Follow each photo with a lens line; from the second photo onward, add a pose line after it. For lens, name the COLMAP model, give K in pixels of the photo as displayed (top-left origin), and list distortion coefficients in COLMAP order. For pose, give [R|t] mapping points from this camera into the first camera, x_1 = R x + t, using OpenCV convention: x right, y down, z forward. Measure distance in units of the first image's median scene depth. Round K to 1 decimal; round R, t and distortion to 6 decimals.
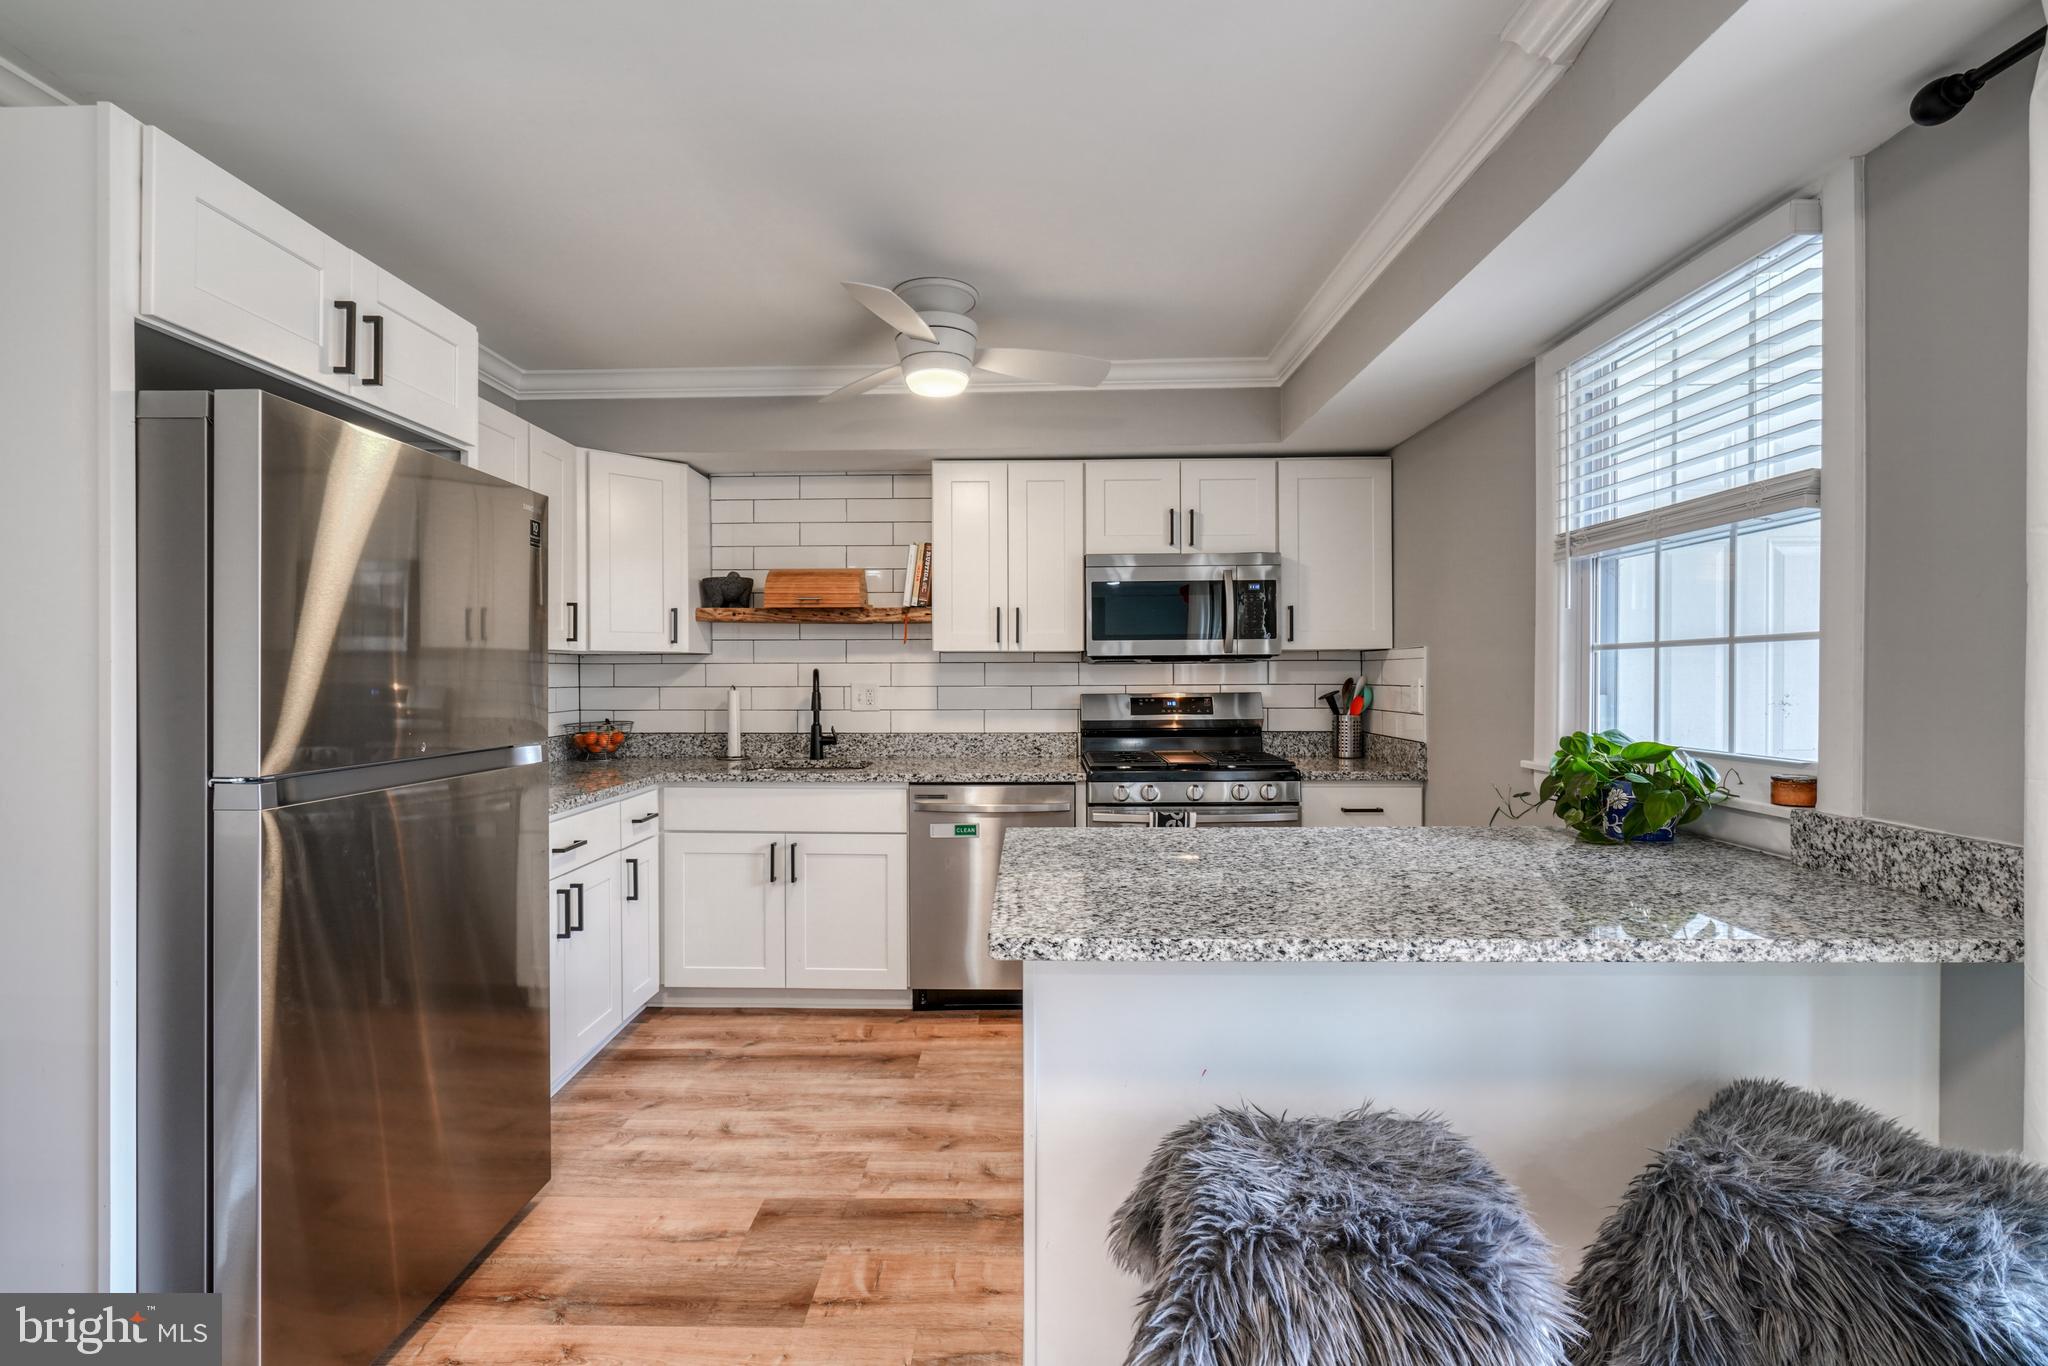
lens RADIAL K [[911.8, 0, 1008.2], [0, 911.8, 676.0], [0, 0, 1]] dist [-0.003510, 0.000384]
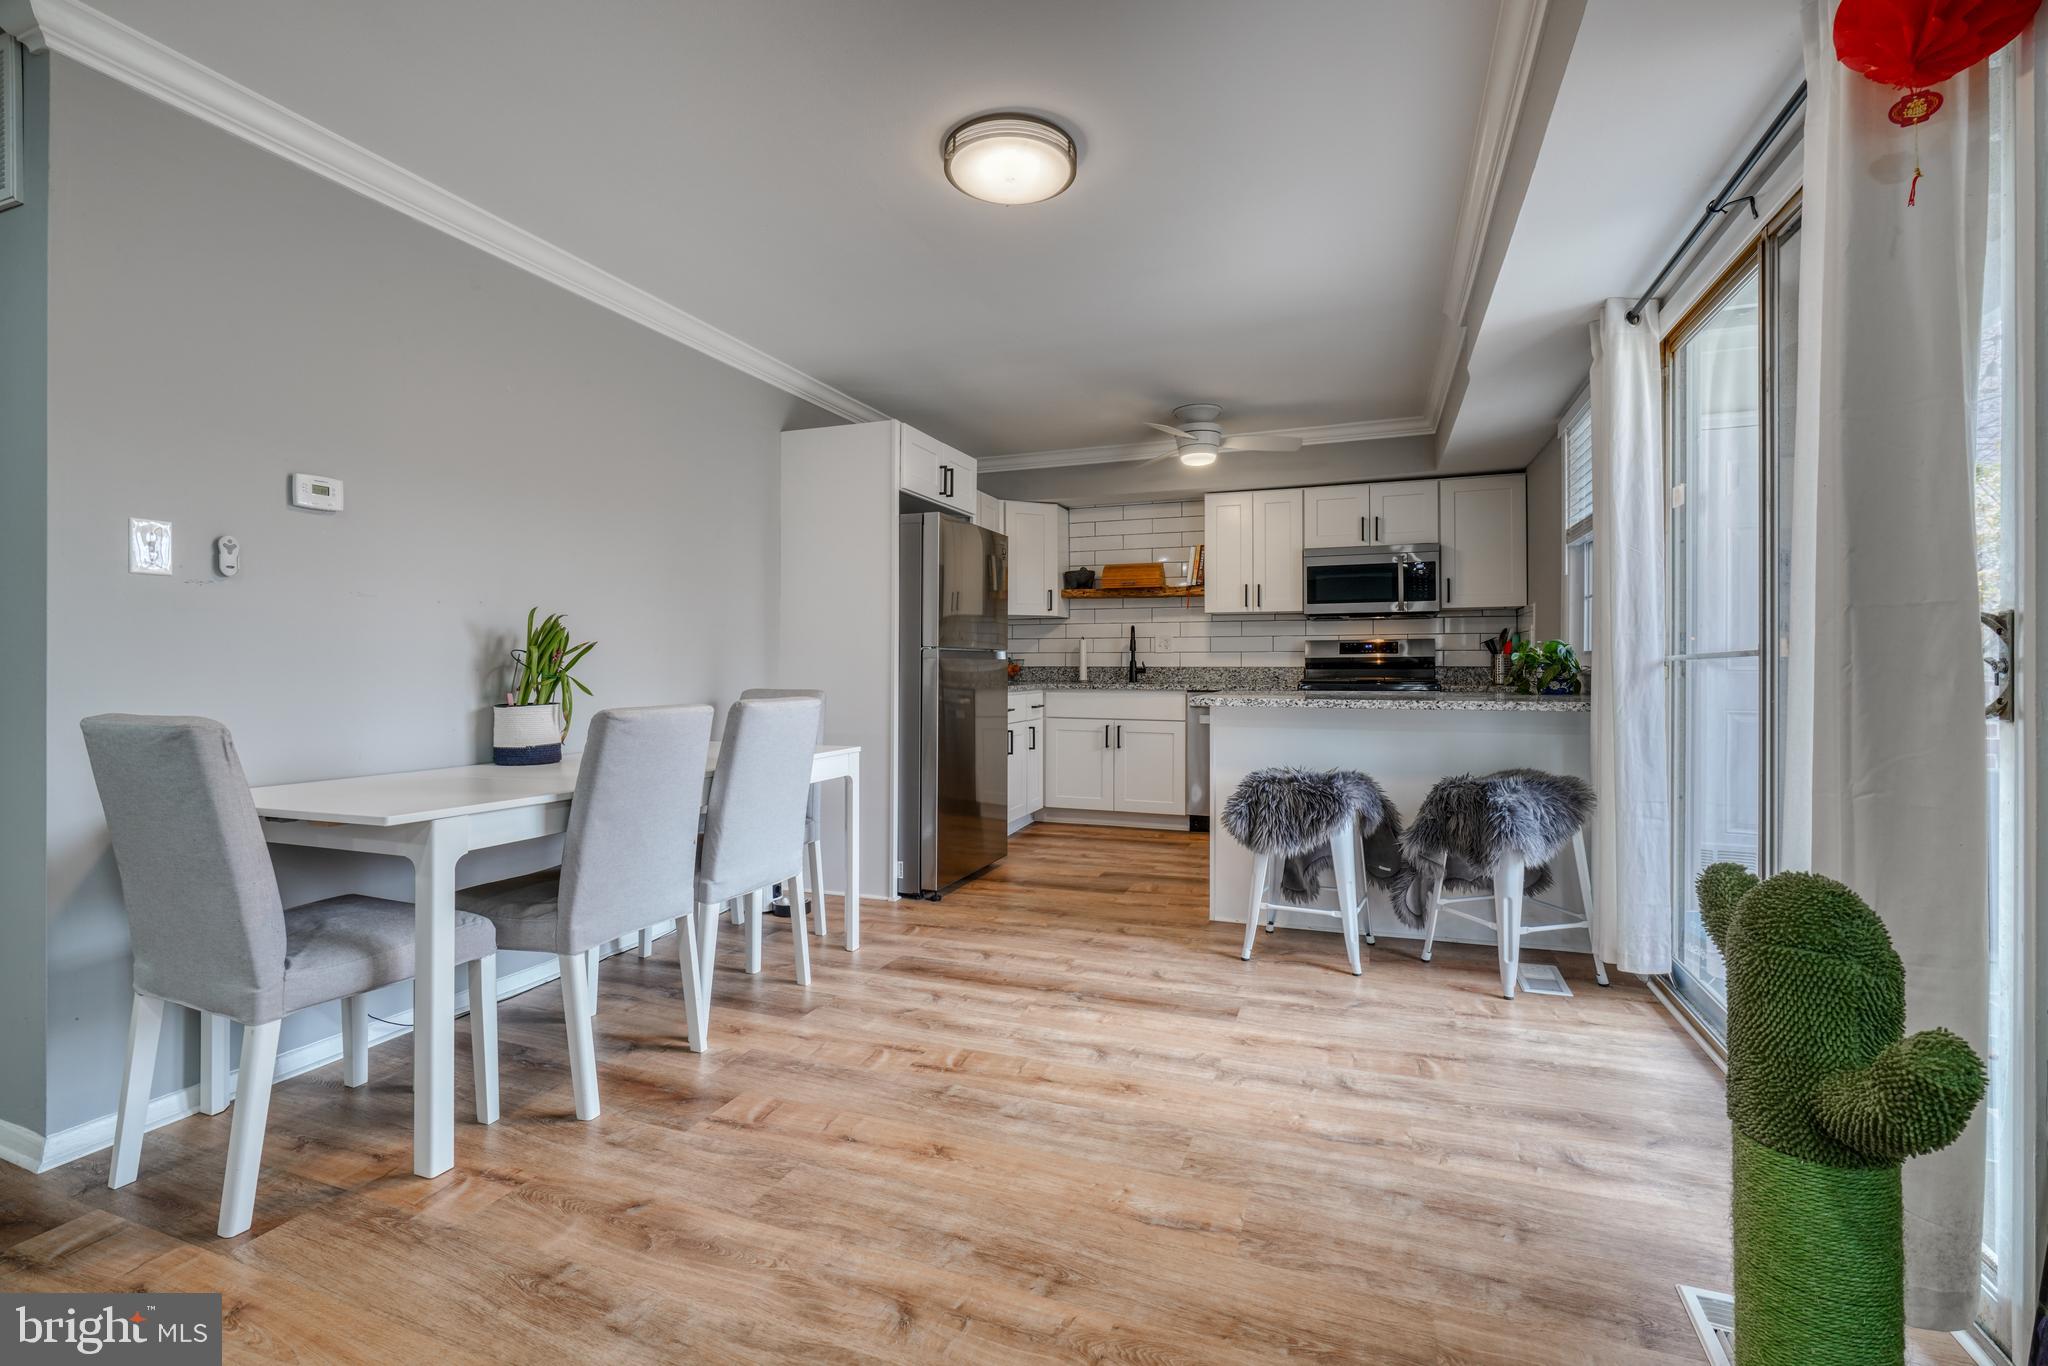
lens RADIAL K [[931.1, 0, 1012.8], [0, 931.1, 653.3], [0, 0, 1]] dist [0.002343, 0.000731]
pose [[0.941758, -0.000388, -0.336292, 0.150232], [-0.003954, 0.999917, -0.012227, 0.064990], [0.336269, 0.012845, 0.941678, -0.652339]]
